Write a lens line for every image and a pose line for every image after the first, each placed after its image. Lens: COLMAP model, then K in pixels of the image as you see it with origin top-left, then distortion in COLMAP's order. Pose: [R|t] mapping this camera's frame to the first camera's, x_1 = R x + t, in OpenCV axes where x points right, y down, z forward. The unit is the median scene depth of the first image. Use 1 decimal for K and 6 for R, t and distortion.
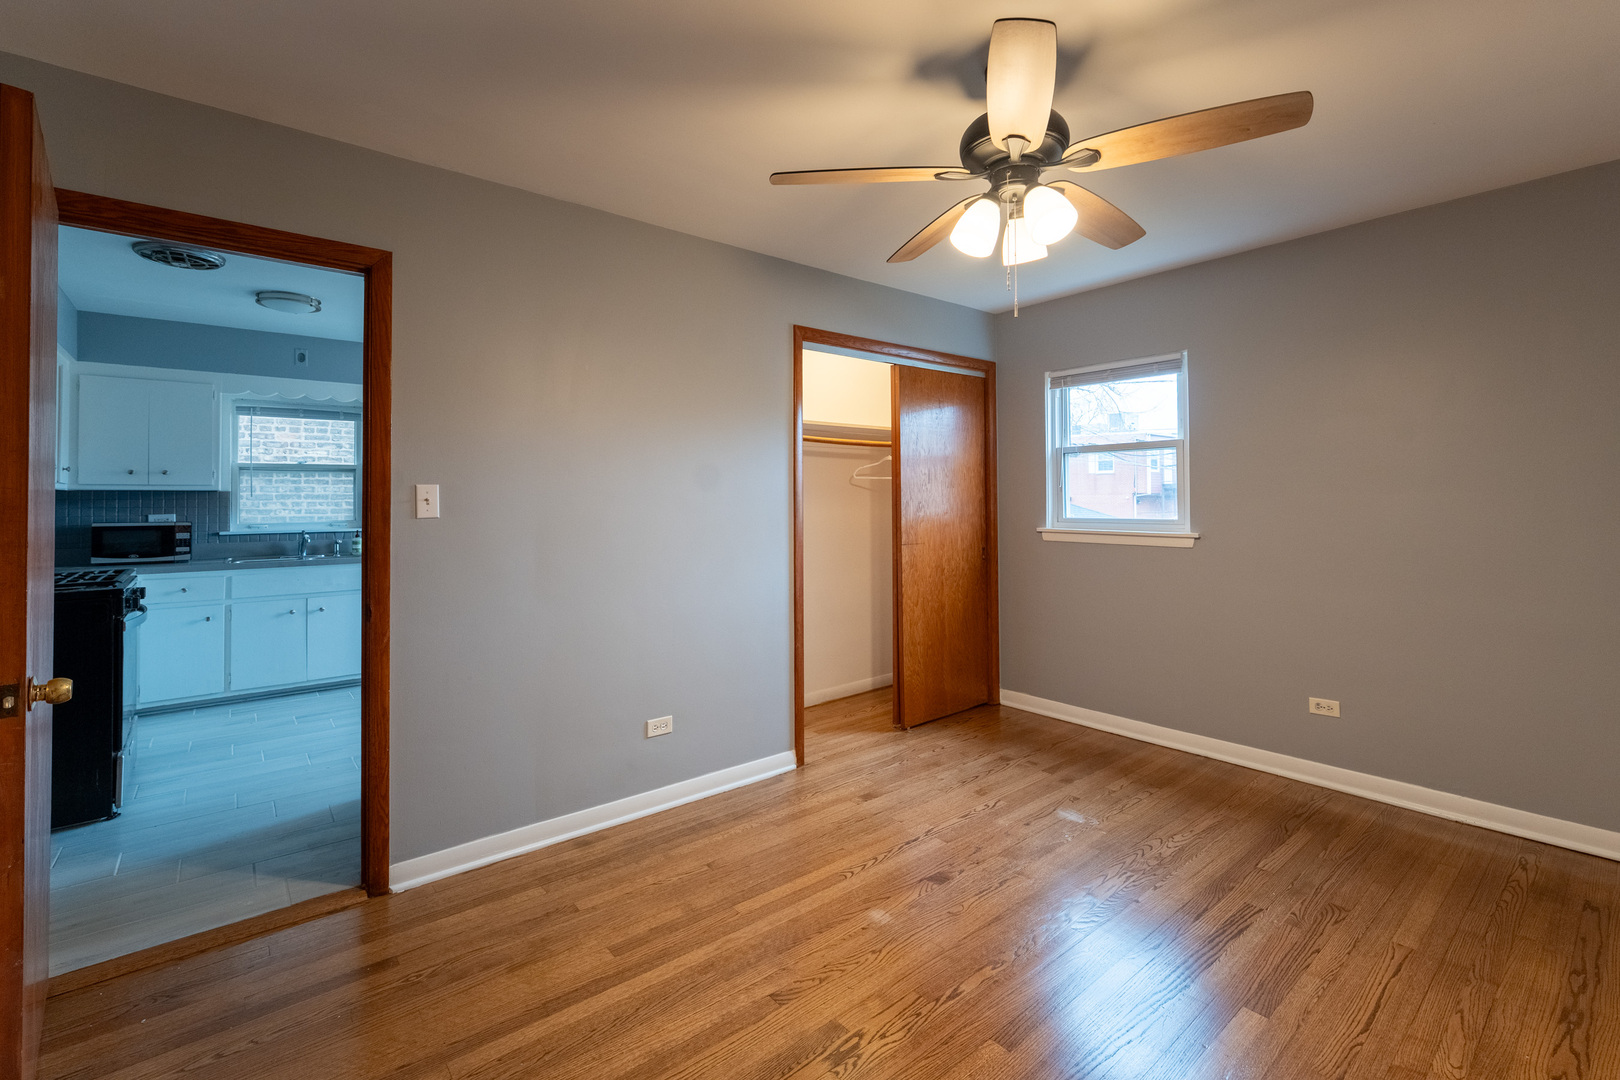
lens RADIAL K [[707.9, 0, 774.6], [0, 707.9, 486.9], [0, 0, 1]] dist [-0.000647, 0.000124]
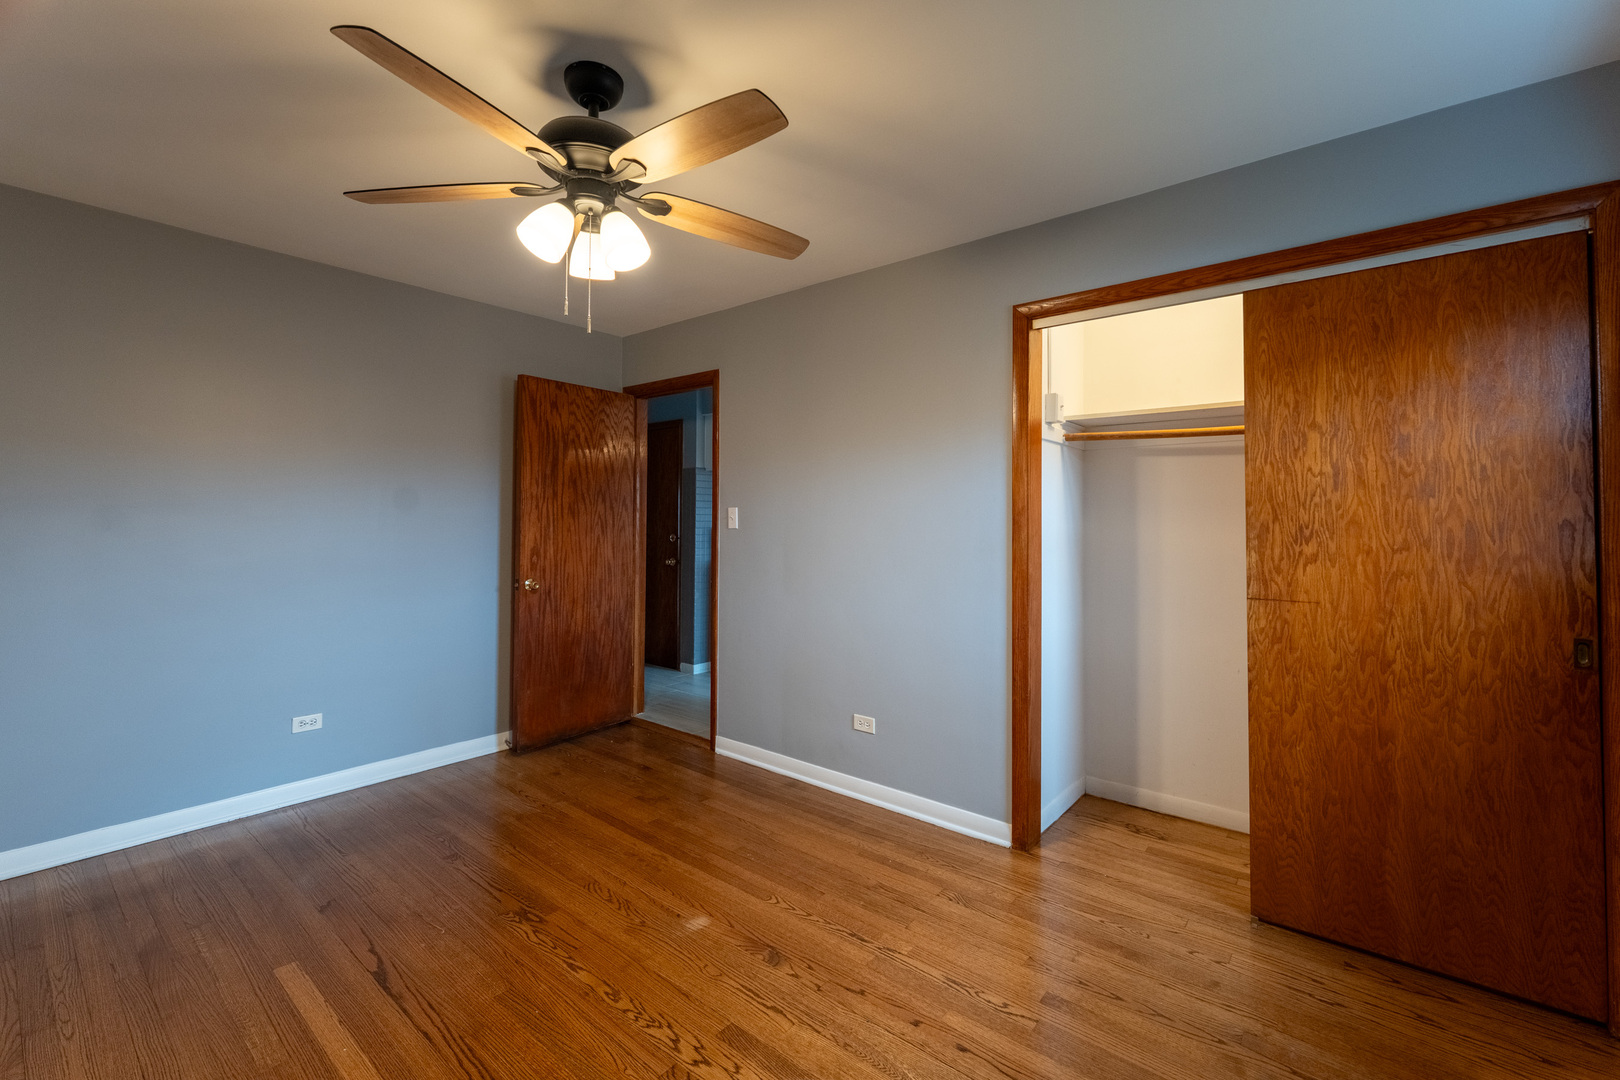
lens RADIAL K [[680.3, 0, 844.3], [0, 680.3, 503.4], [0, 0, 1]] dist [0.000402, -0.000102]
pose [[0.234168, -0.015742, -0.972069, 0.897625], [0.012915, 0.999831, -0.013081, 0.008832], [0.972110, -0.009491, 0.234332, 0.751392]]
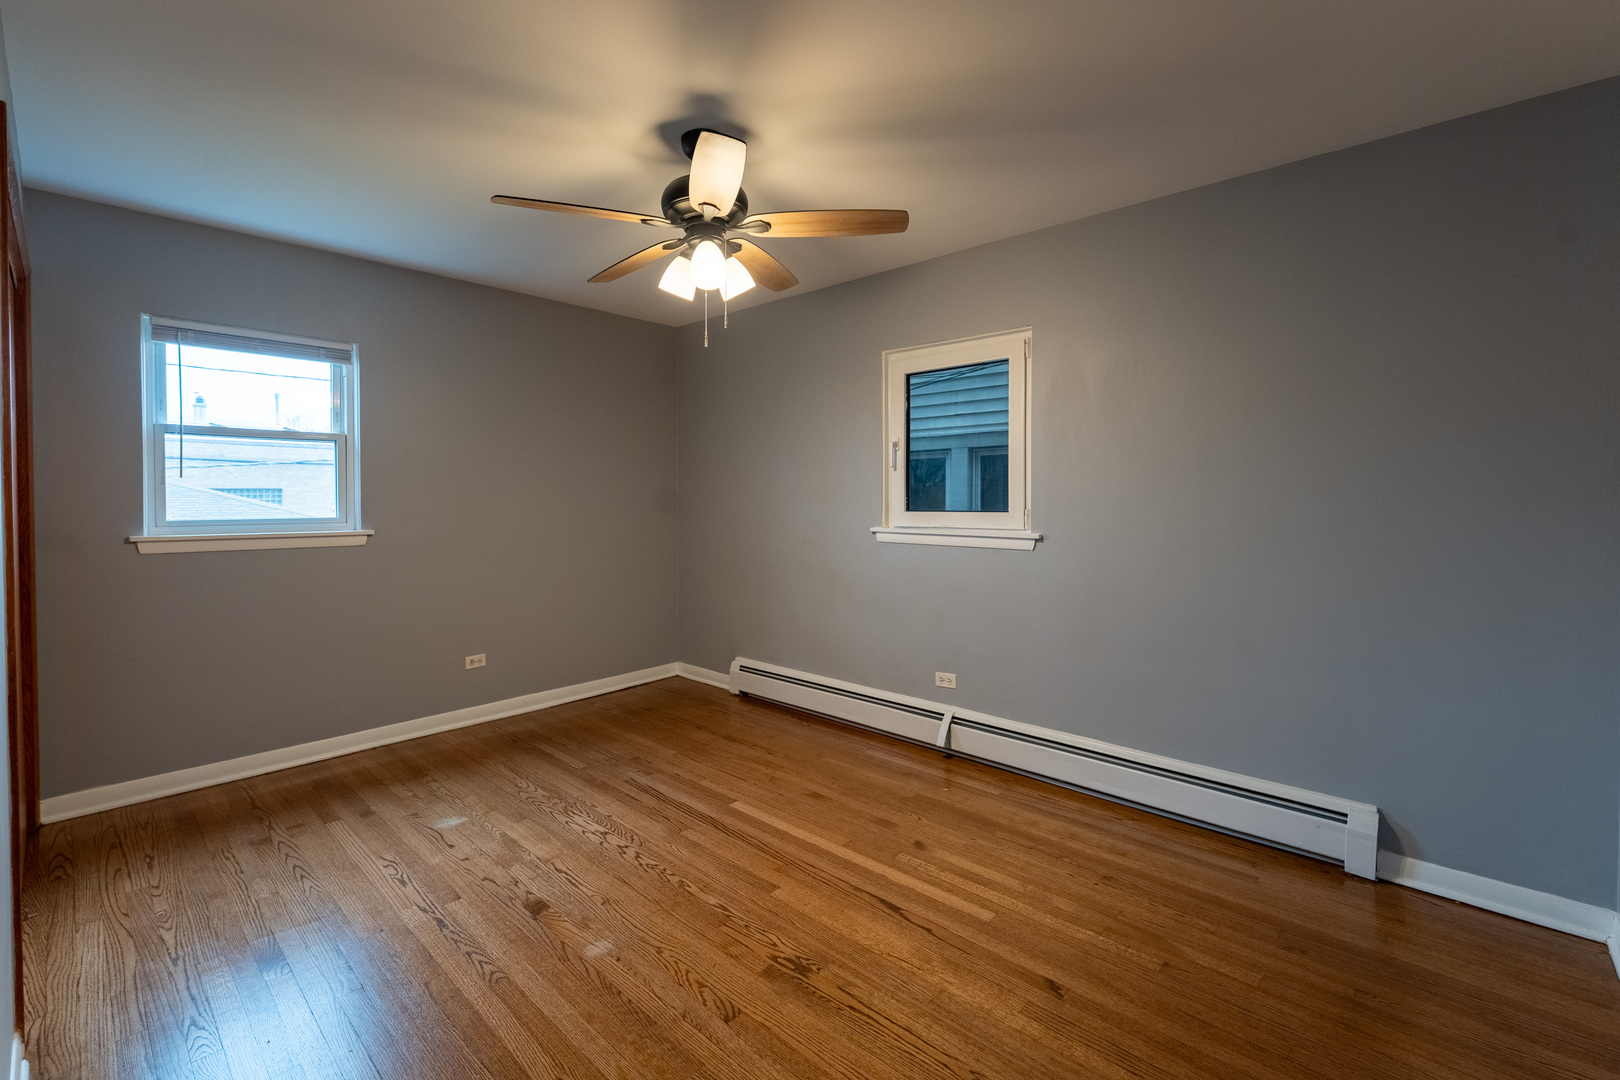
lens RADIAL K [[693.7, 0, 809.0], [0, 693.7, 502.6], [0, 0, 1]] dist [0.000384, 0.000301]
pose [[-0.156530, -0.001173, 0.987672, -0.596832], [-0.018363, 0.999830, -0.001723, 0.021033], [-0.987502, -0.018407, -0.156525, 0.675961]]
